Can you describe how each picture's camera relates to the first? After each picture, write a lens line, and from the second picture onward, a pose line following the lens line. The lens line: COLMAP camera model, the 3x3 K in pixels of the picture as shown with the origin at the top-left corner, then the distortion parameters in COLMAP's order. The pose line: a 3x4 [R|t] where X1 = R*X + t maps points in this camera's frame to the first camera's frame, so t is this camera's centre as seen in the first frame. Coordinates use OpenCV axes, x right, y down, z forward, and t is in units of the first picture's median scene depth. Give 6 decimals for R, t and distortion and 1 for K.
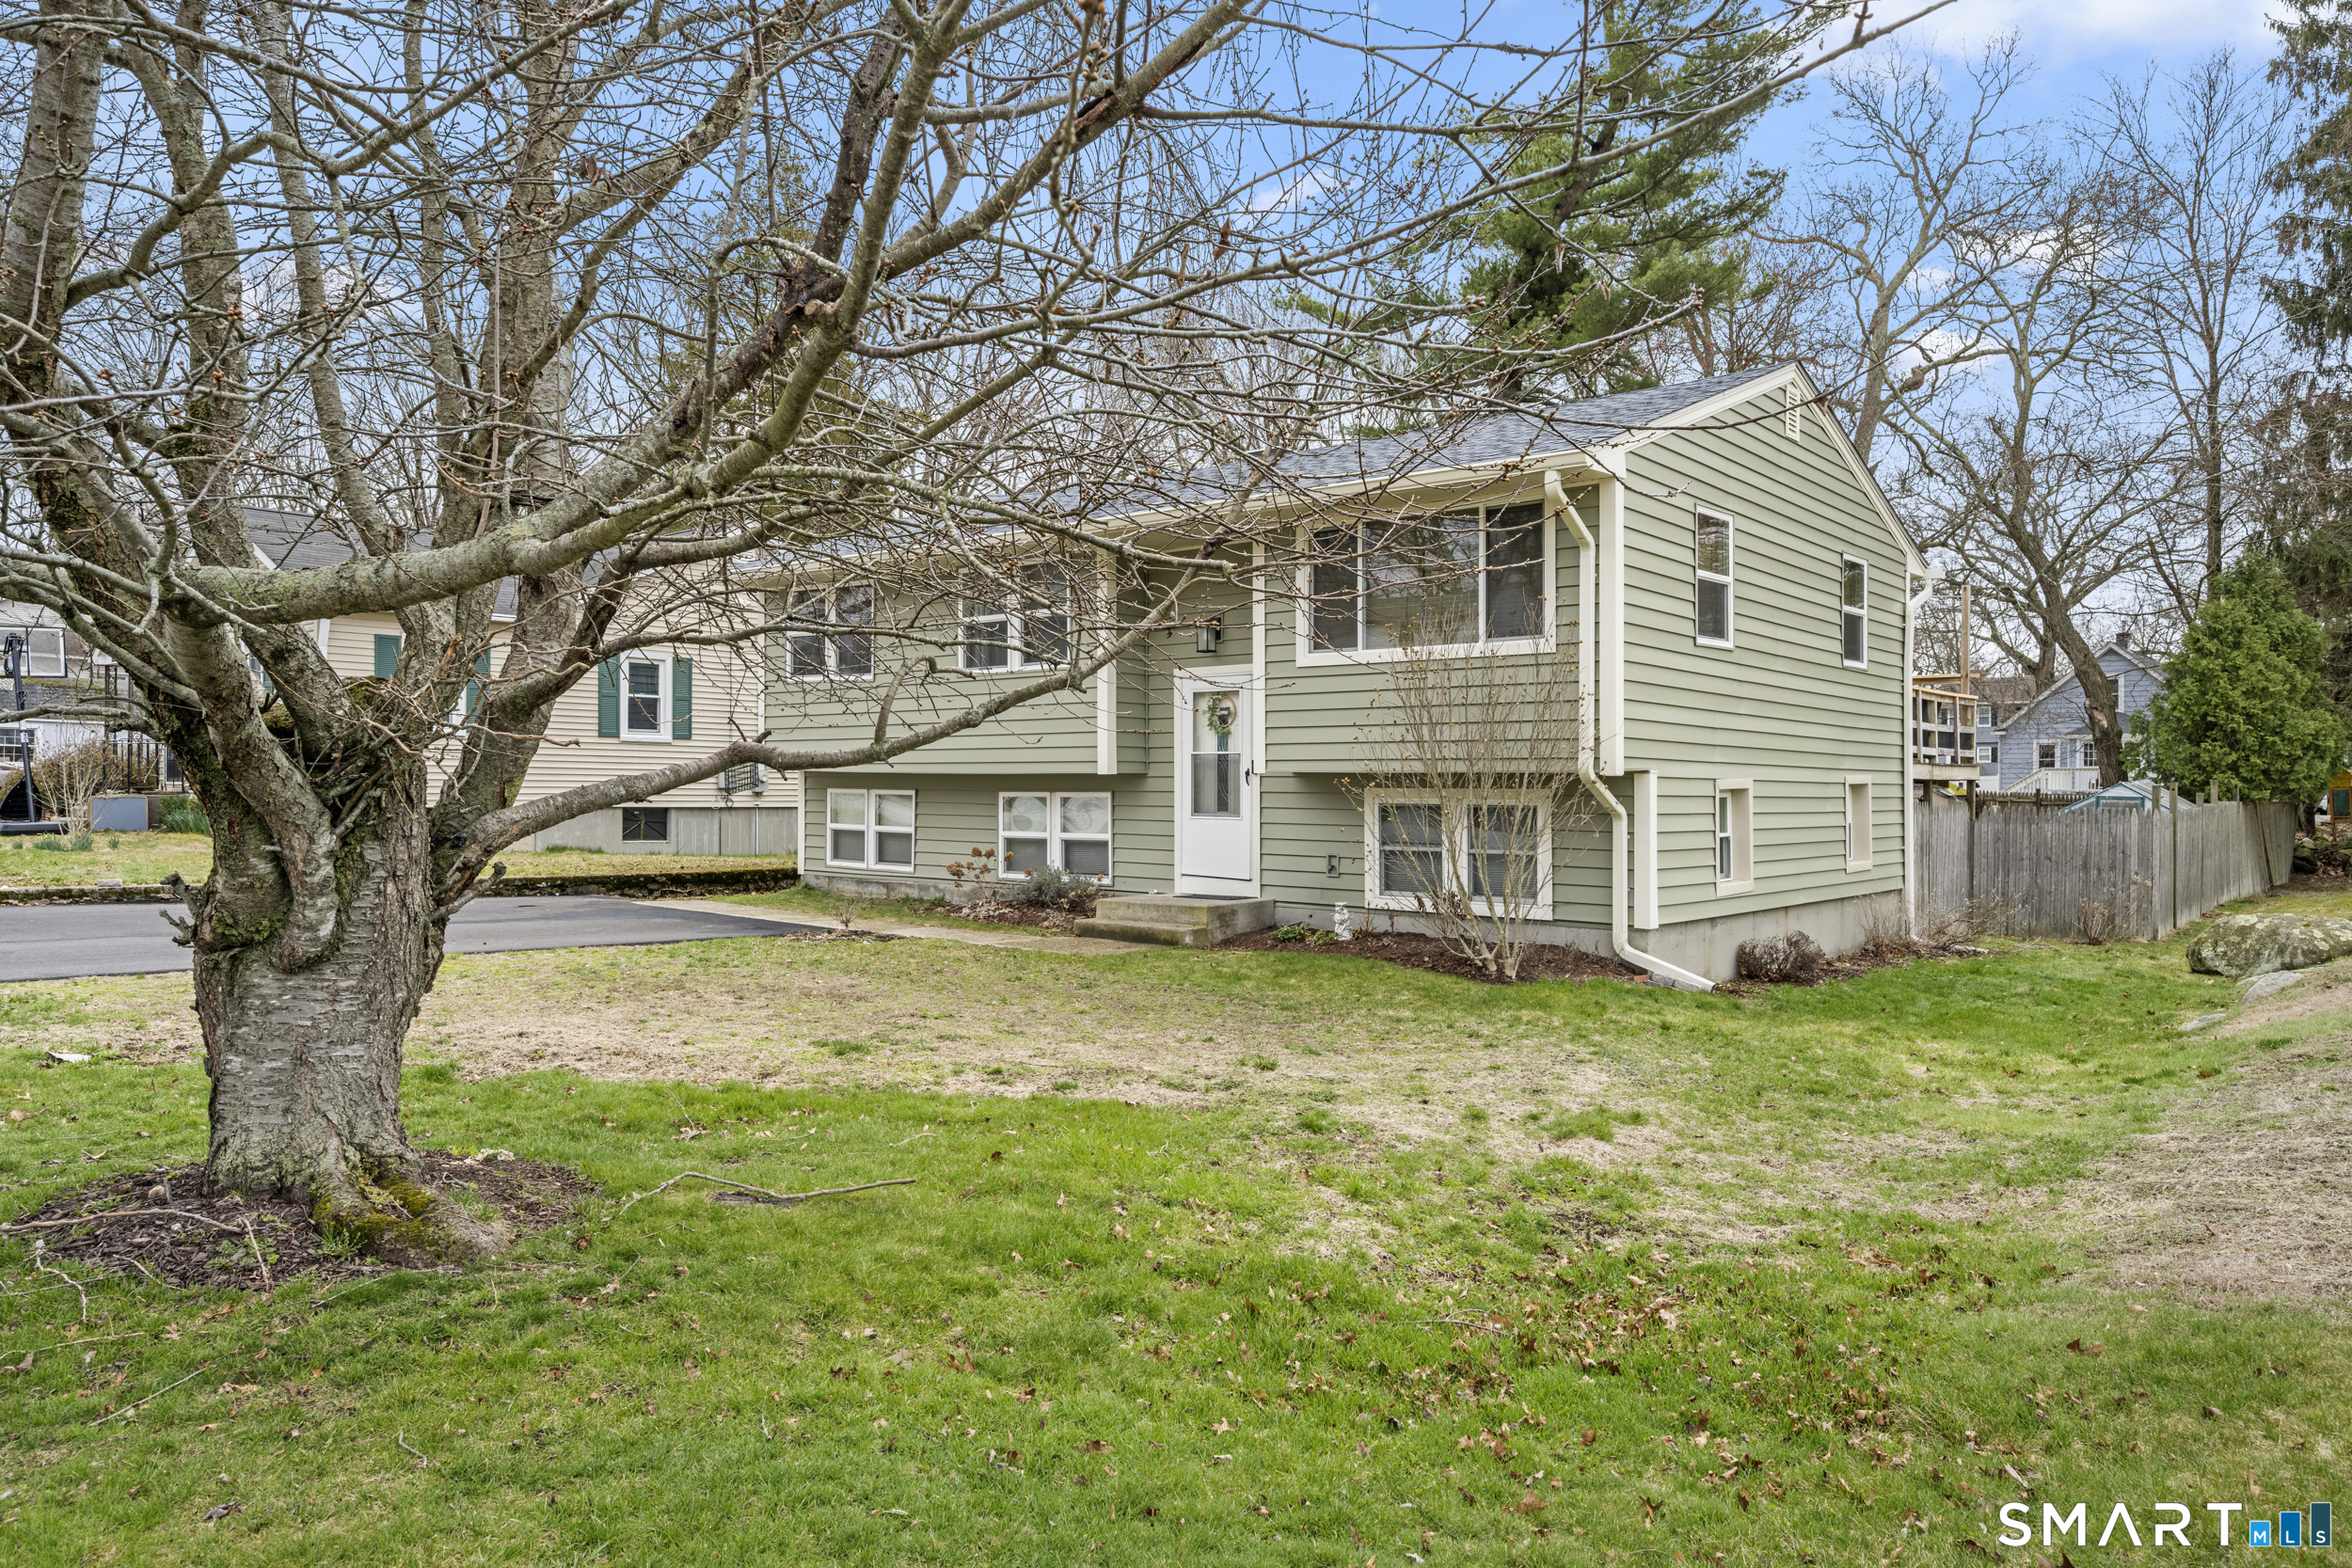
lens RADIAL K [[1523.3, 0, 1174.3], [0, 1523.3, 781.1], [0, 0, 1]] dist [0.000540, -0.000152]
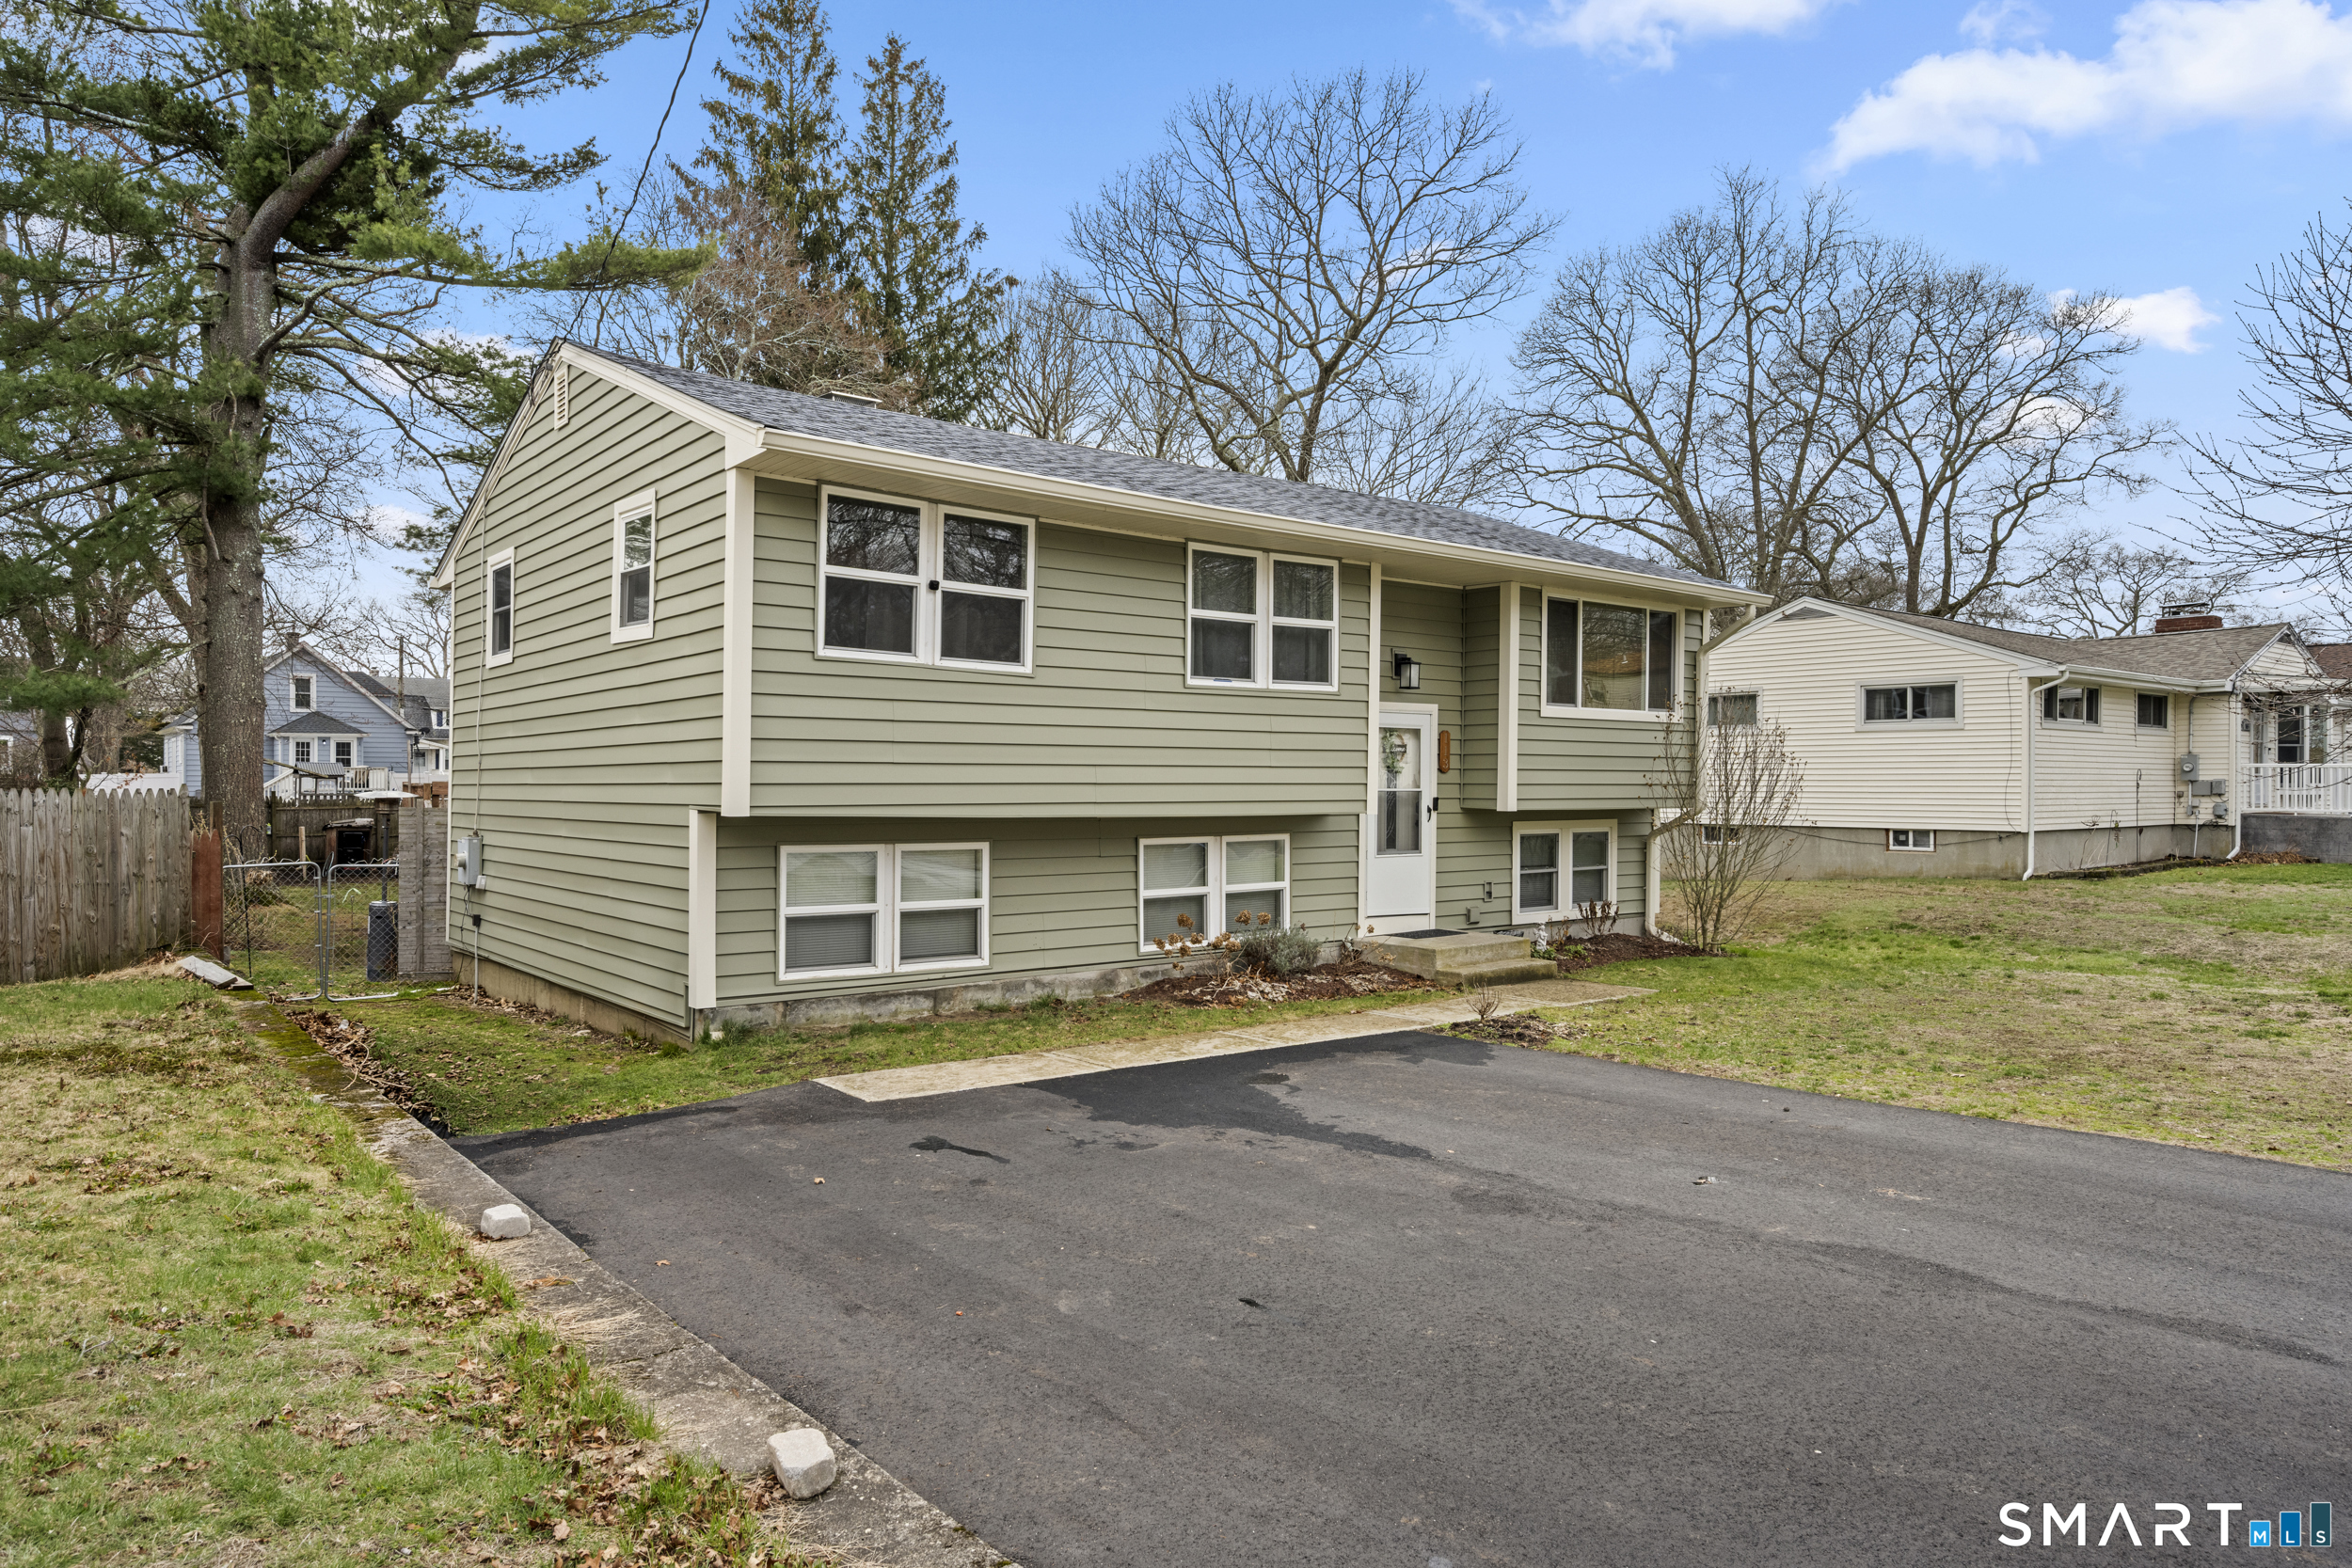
lens RADIAL K [[1444.0, 0, 1180.2], [0, 1444.0, 779.5], [0, 0, 1]] dist [-0.002604, -0.000358]
pose [[0.189995, -0.004883, 0.981773, -0.847076], [-0.005172, 0.999969, 0.005975, -0.027831], [-0.981771, -0.006213, 0.189964, 0.879091]]
